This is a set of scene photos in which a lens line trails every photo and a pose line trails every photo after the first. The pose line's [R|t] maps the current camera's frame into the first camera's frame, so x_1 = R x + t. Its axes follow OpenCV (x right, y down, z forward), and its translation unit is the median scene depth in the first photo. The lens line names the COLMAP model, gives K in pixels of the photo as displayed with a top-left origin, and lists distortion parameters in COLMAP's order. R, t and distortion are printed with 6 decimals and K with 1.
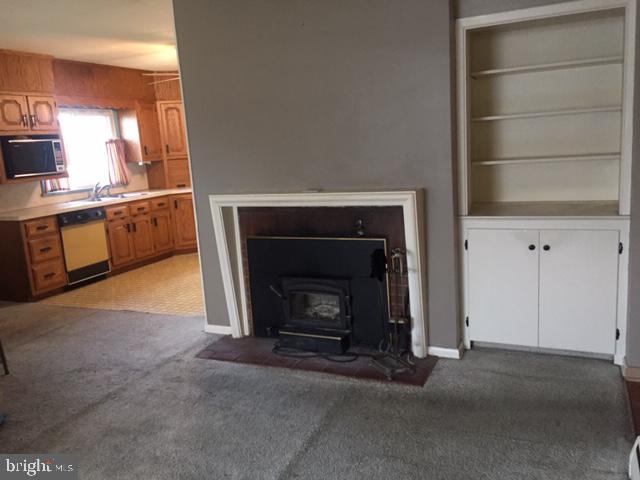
lens RADIAL K [[538.6, 0, 318.3], [0, 538.6, 239.4], [0, 0, 1]] dist [0.045677, -0.019887]
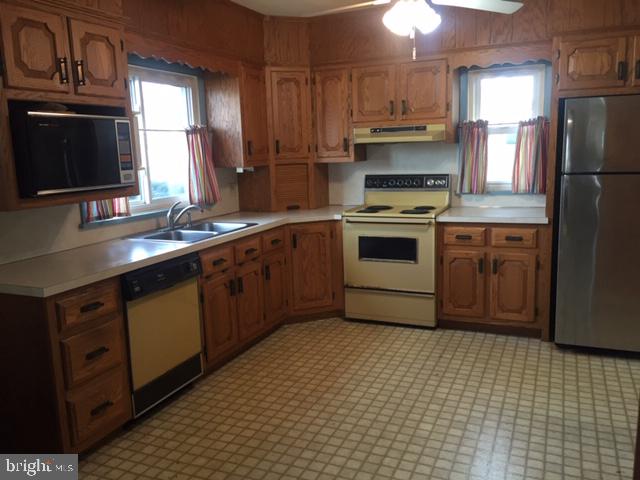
lens RADIAL K [[538.6, 0, 322.1], [0, 538.6, 240.5], [0, 0, 1]] dist [0.045677, -0.019887]
pose [[0.999066, 0.034129, 0.026512, -0.289917], [-0.033839, 0.999363, -0.011298, -0.069180], [-0.026881, 0.010390, 0.999585, 0.476525]]
